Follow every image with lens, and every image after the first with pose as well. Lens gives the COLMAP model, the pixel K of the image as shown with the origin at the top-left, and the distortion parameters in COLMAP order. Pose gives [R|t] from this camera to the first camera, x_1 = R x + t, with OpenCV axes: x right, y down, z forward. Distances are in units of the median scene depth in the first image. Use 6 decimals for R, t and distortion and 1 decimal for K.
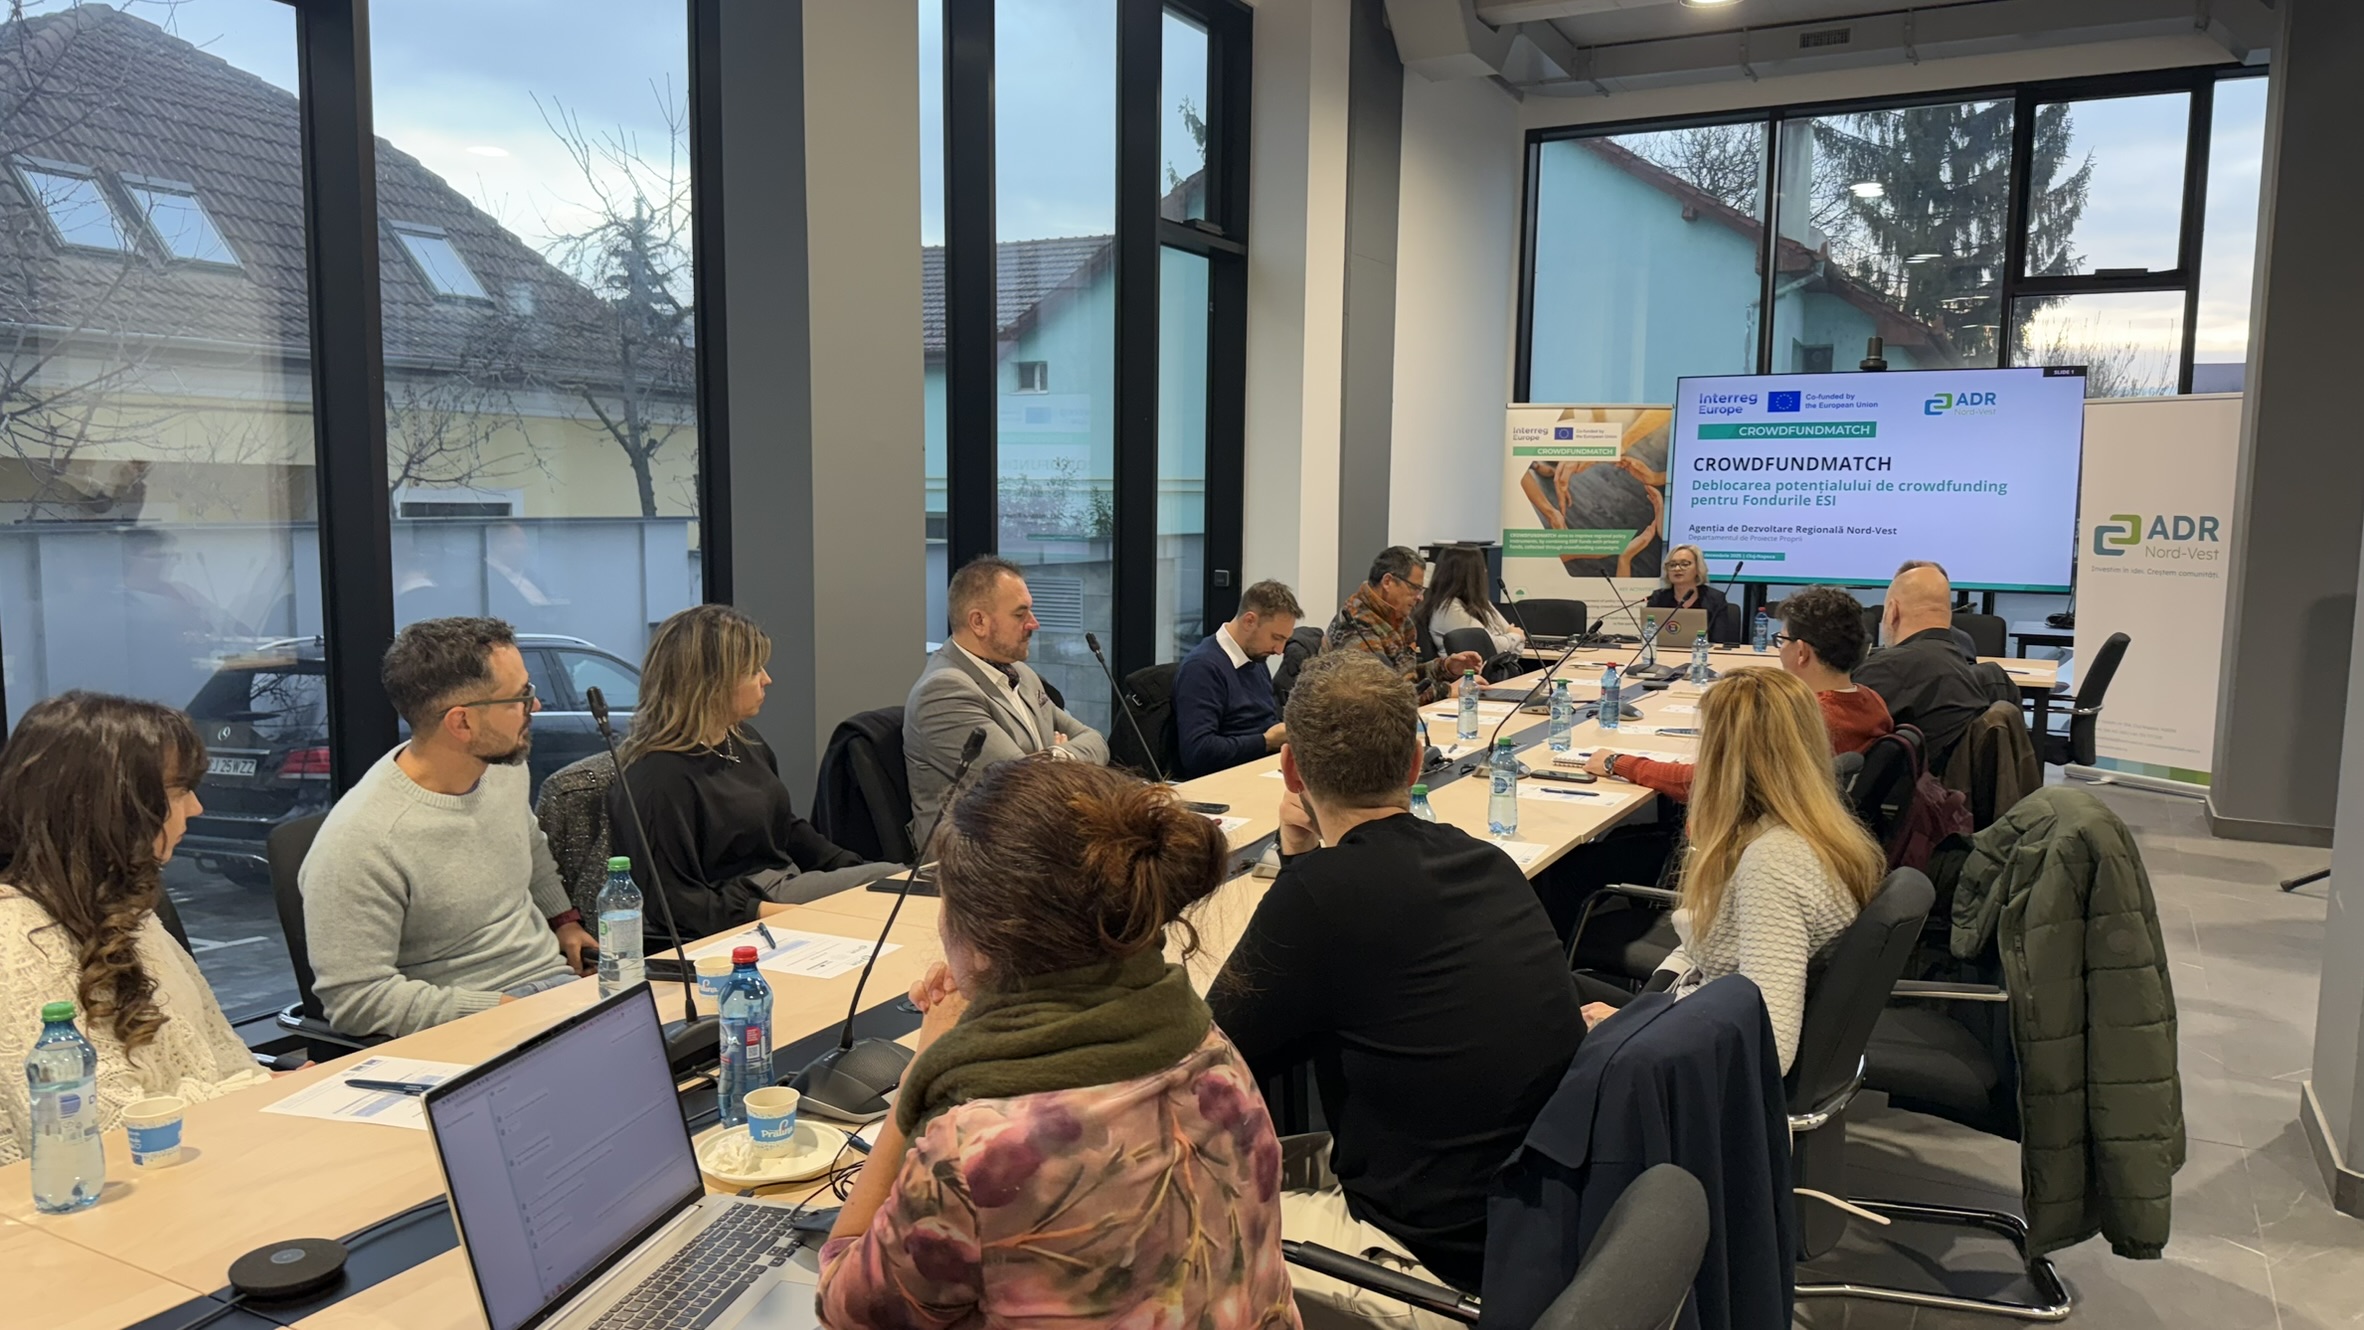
lens RADIAL K [[1684.9, 0, 1182.0], [0, 1684.9, 665.0], [0, 0, 1]] dist [0.089719, -0.002375]
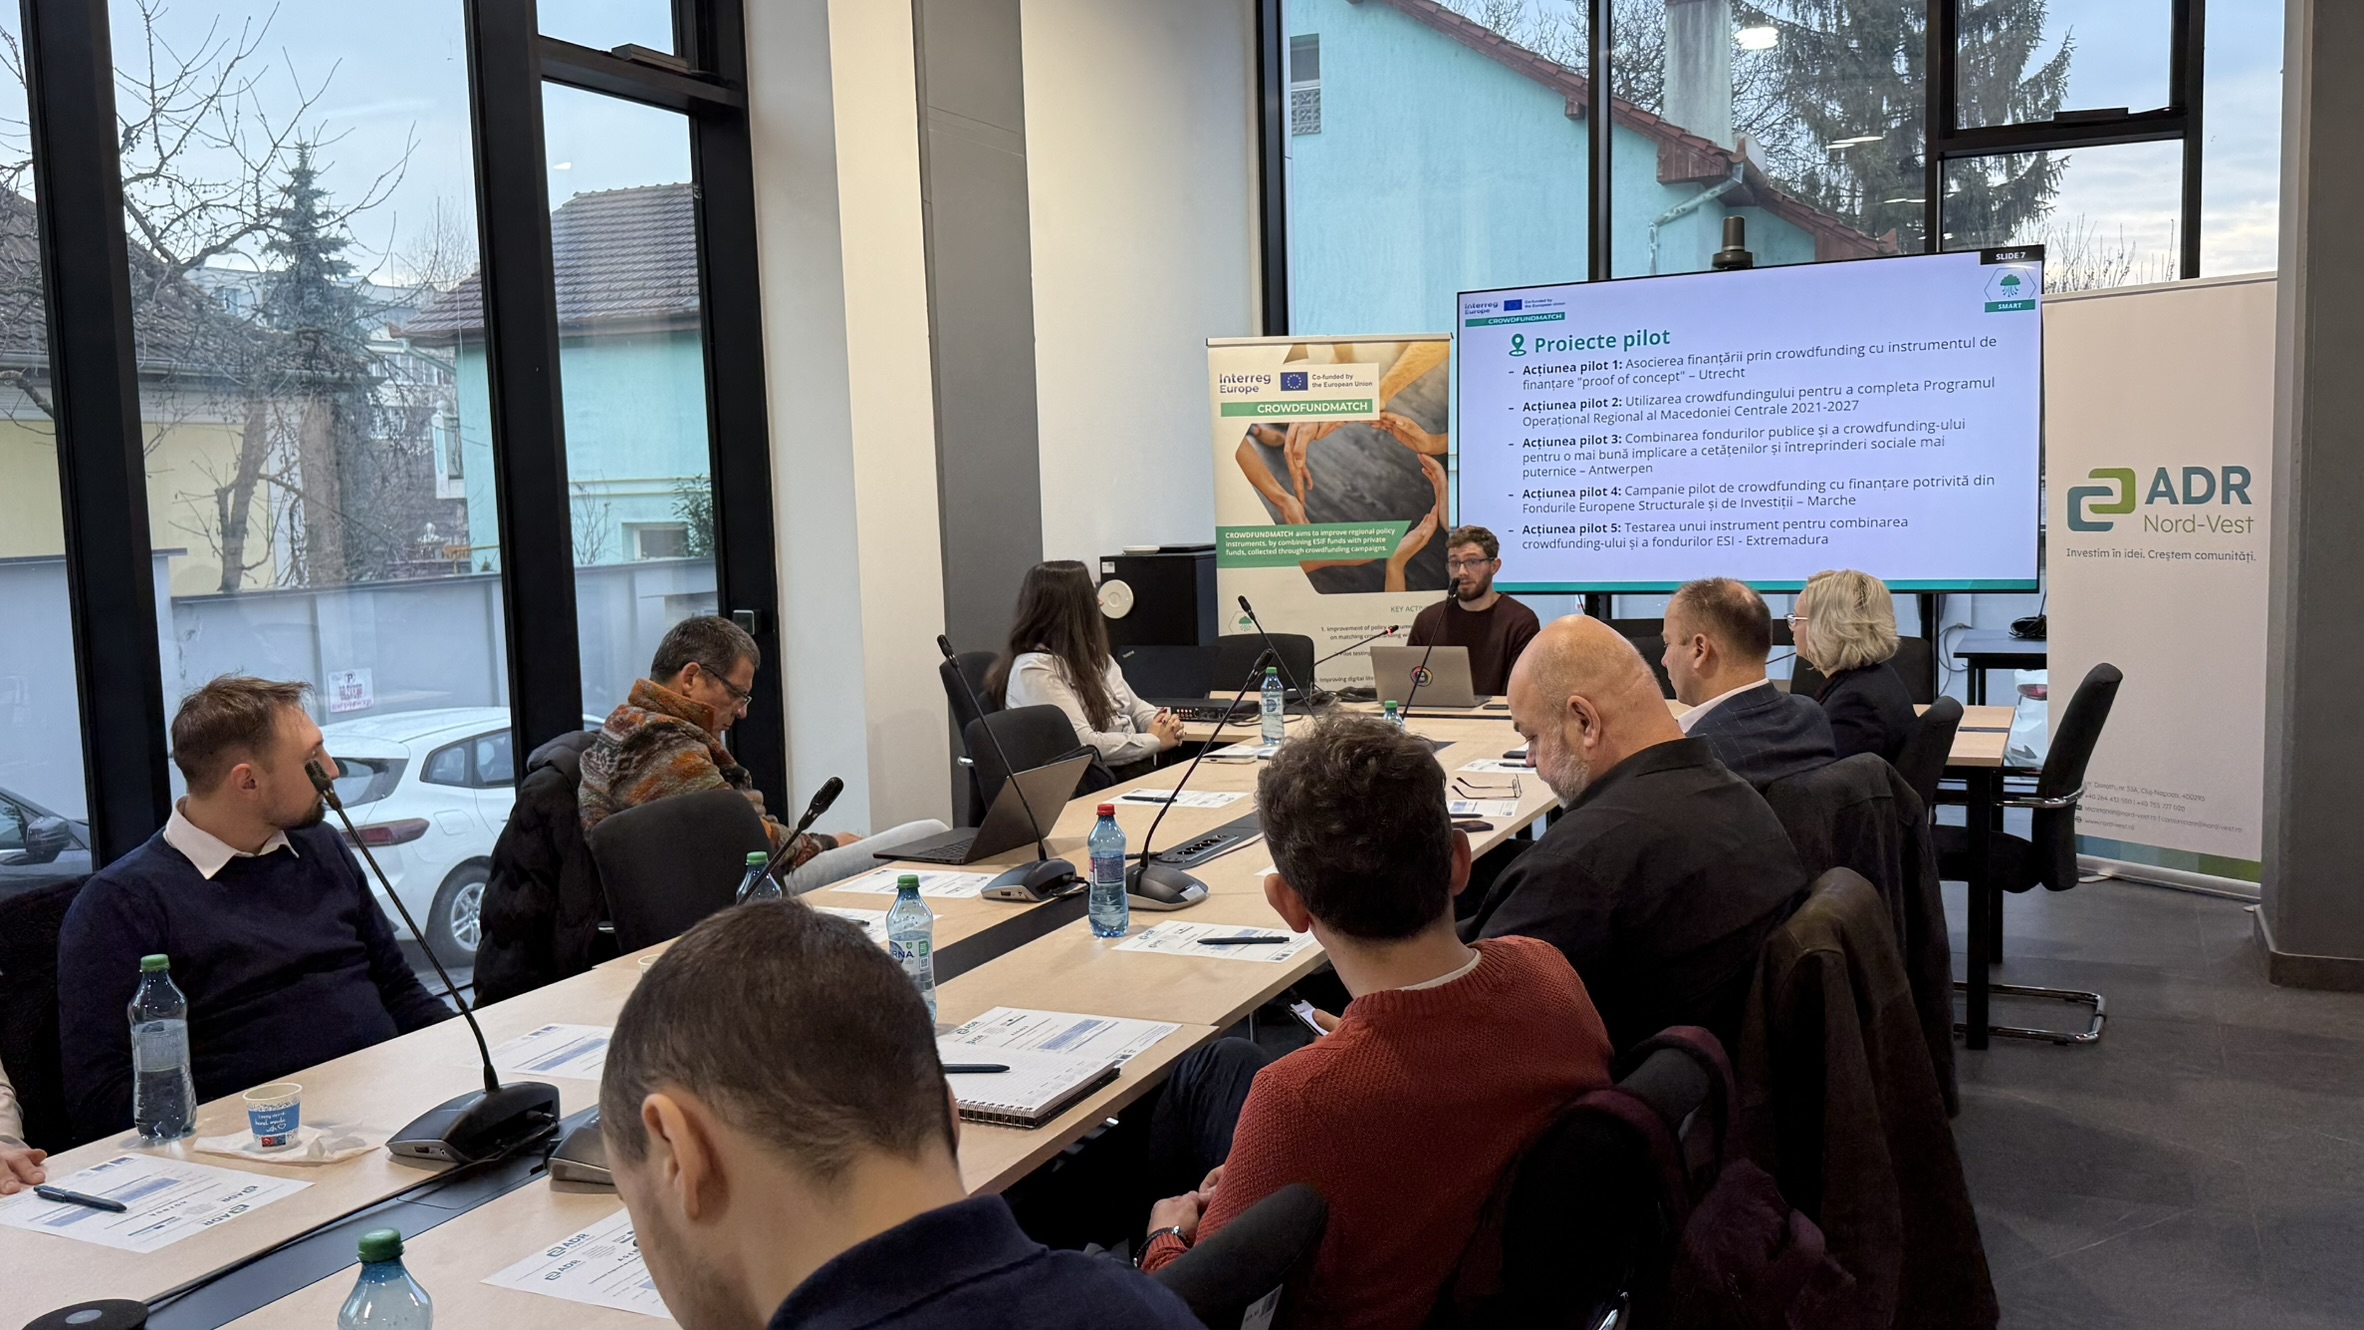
lens RADIAL K [[1942.6, 0, 1182.0], [0, 1942.6, 665.0], [0, 0, 1]] dist [0.189208, -0.198236]
pose [[0.997593, -0.046452, 0.051481, 0.135724], [0.046955, 0.998860, -0.008601, -0.020161], [-0.051023, 0.010998, 0.998637, 0.233783]]
